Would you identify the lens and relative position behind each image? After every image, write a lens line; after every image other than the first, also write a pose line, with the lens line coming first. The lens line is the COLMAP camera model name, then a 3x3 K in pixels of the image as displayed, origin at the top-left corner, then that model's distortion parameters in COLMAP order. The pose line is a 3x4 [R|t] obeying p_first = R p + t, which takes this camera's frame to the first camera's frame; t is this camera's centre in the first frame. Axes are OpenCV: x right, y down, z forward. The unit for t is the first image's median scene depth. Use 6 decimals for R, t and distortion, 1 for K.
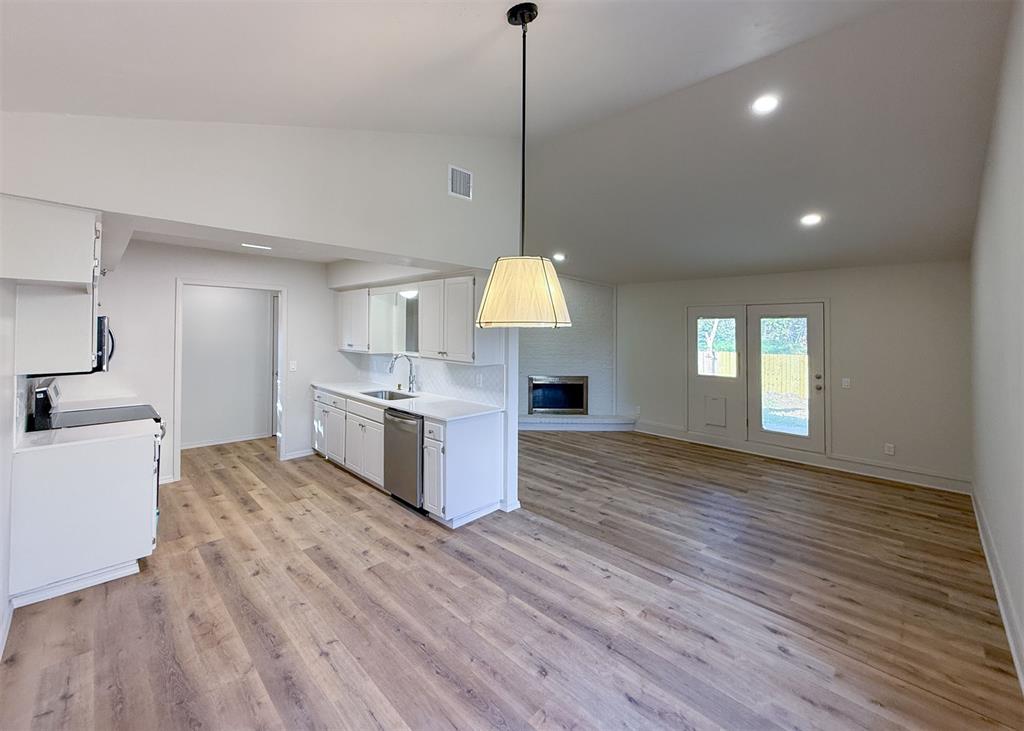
lens RADIAL K [[418.1, 0, 509.8], [0, 418.1, 323.4], [0, 0, 1]] dist [0.001483, 0.000277]
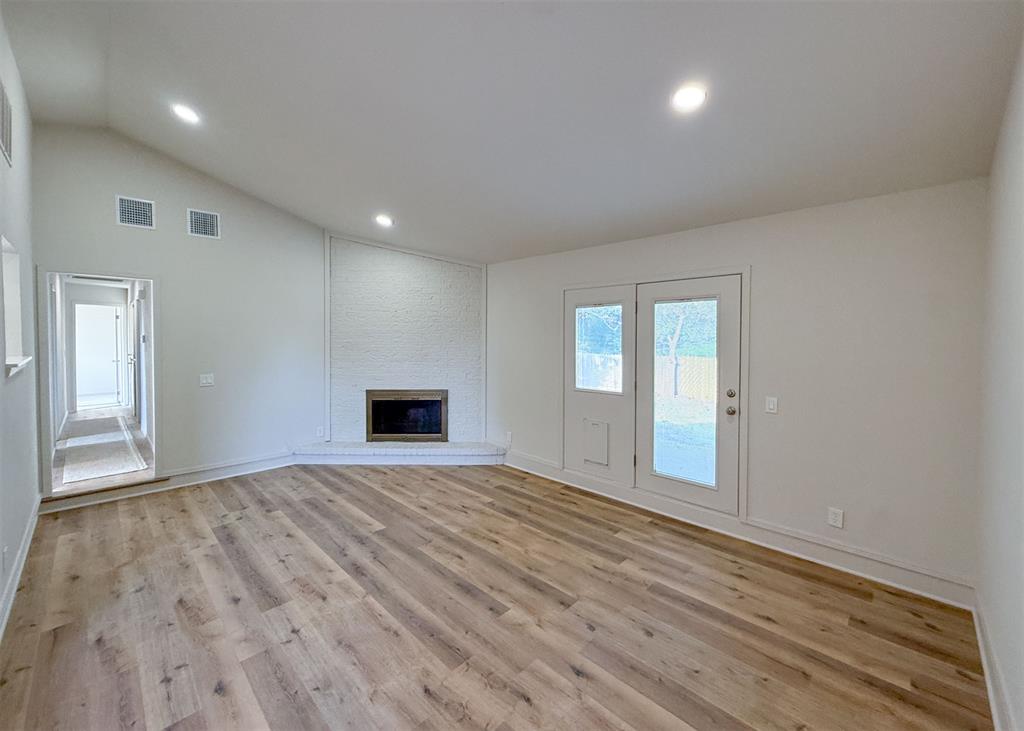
lens RADIAL K [[409.1, 0, 510.5], [0, 409.1, 345.1], [0, 0, 1]] dist [-0.000138, 0.000025]
pose [[0.999974, -0.003750, 0.006104, 0.404741], [0.003537, 0.999400, 0.034443, 0.032782], [-0.006229, -0.034421, 0.999388, 0.394467]]
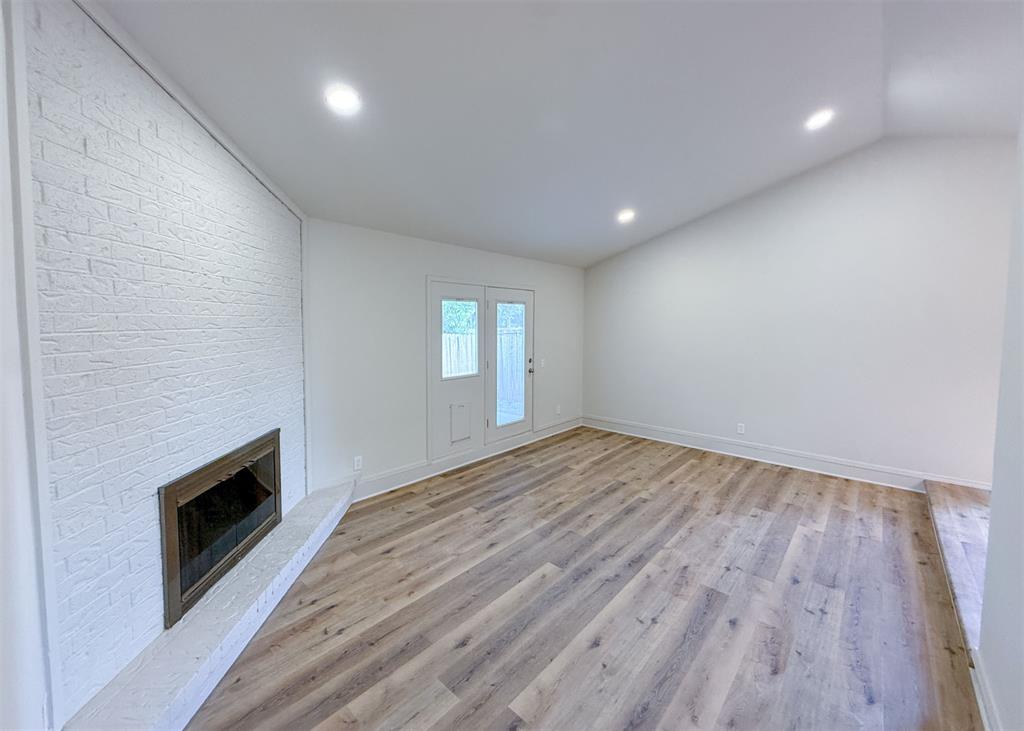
lens RADIAL K [[409.1, 0, 510.5], [0, 409.1, 345.1], [0, 0, 1]] dist [-0.000138, 0.000025]
pose [[-0.048231, -0.064629, 0.996743, -0.295392], [-0.021172, 0.997746, 0.063670, 0.022229], [-0.998612, -0.018032, -0.049491, 1.101898]]
